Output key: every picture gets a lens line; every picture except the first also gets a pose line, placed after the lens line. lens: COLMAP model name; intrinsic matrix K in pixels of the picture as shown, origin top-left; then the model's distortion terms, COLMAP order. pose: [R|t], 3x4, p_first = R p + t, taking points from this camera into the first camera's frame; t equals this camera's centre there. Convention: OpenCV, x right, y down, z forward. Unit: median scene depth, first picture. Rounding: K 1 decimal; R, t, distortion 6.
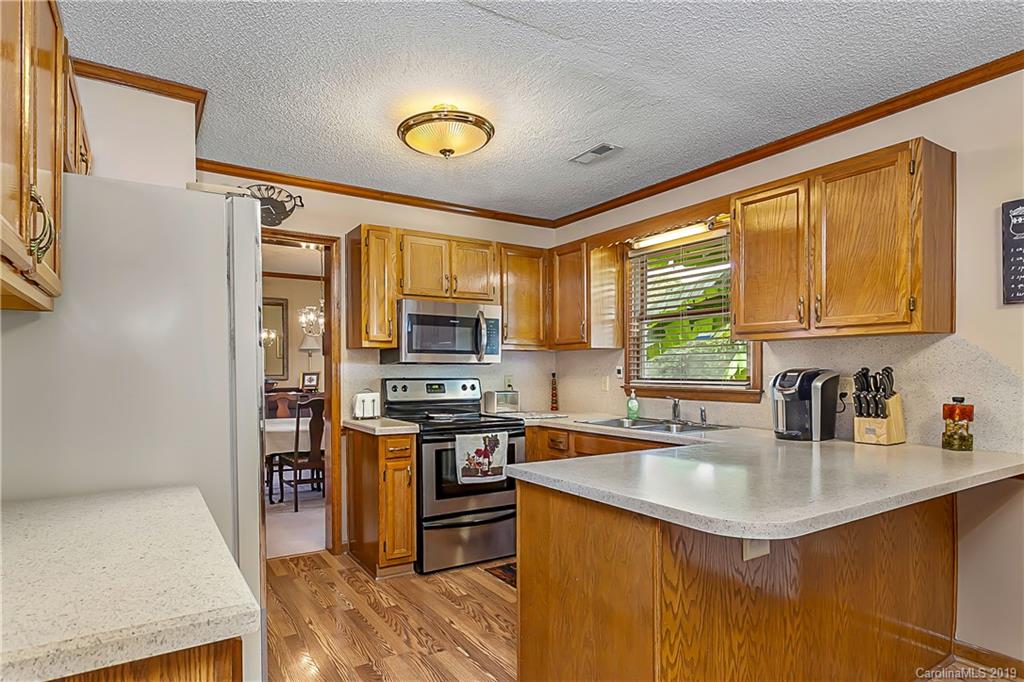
lens RADIAL K [[558.9, 0, 509.2], [0, 558.9, 367.0], [0, 0, 1]] dist [-0.003217, -0.000392]
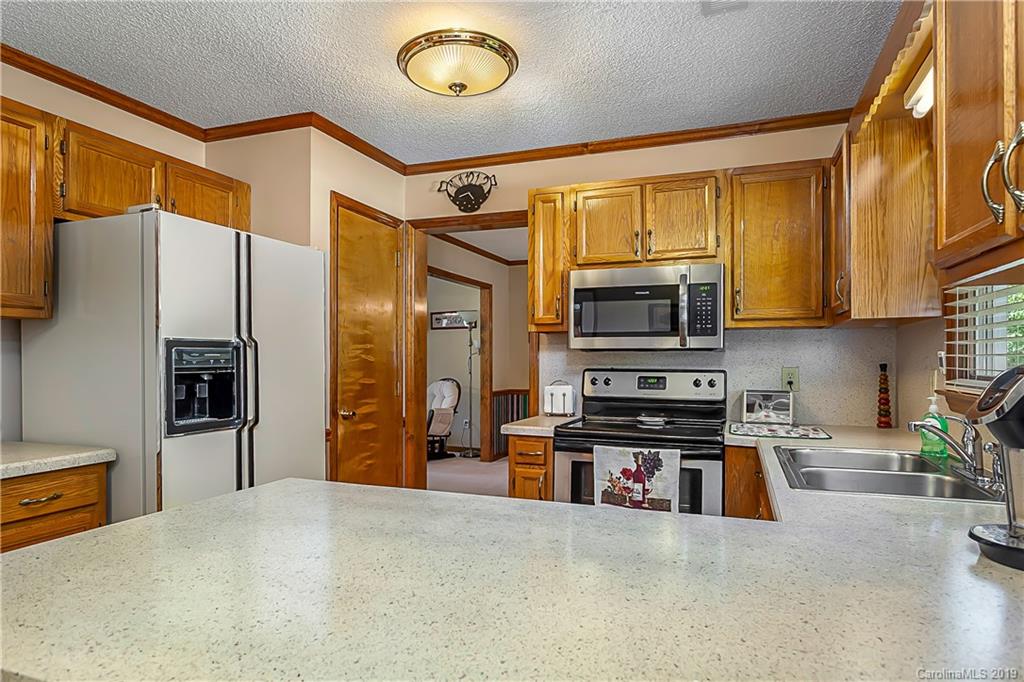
lens RADIAL K [[624.5, 0, 510.0], [0, 624.5, 350.8], [0, 0, 1]] dist [0.001824, -0.000239]
pose [[0.597529, -0.009755, -0.801788, 0.489753], [0.003369, 0.999948, -0.009656, 0.002836], [0.801840, 0.003069, 0.597530, 0.390841]]
